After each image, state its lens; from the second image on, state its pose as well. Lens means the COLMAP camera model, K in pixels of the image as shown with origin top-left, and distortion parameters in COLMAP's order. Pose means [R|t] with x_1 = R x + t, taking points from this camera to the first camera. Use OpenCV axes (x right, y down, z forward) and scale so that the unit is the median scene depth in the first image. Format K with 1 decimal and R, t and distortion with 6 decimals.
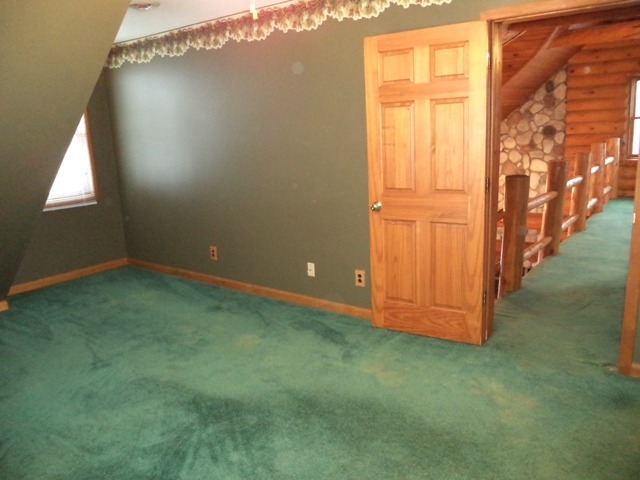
lens RADIAL K [[509.2, 0, 325.4], [0, 509.2, 249.4], [0, 0, 1]] dist [-0.042805, 0.004643]
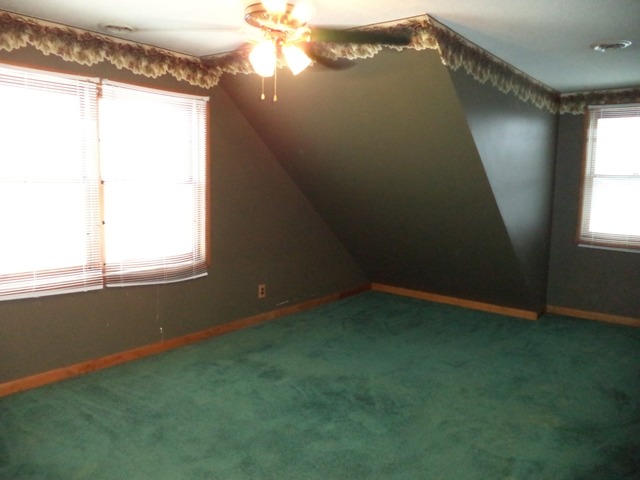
lens RADIAL K [[509.2, 0, 325.4], [0, 509.2, 249.4], [0, 0, 1]] dist [-0.042805, 0.004643]
pose [[-0.030587, 0.175080, -0.984079, 0.663521], [-0.249838, 0.951949, 0.177129, -0.158742], [0.967804, 0.251278, 0.014624, 0.576777]]
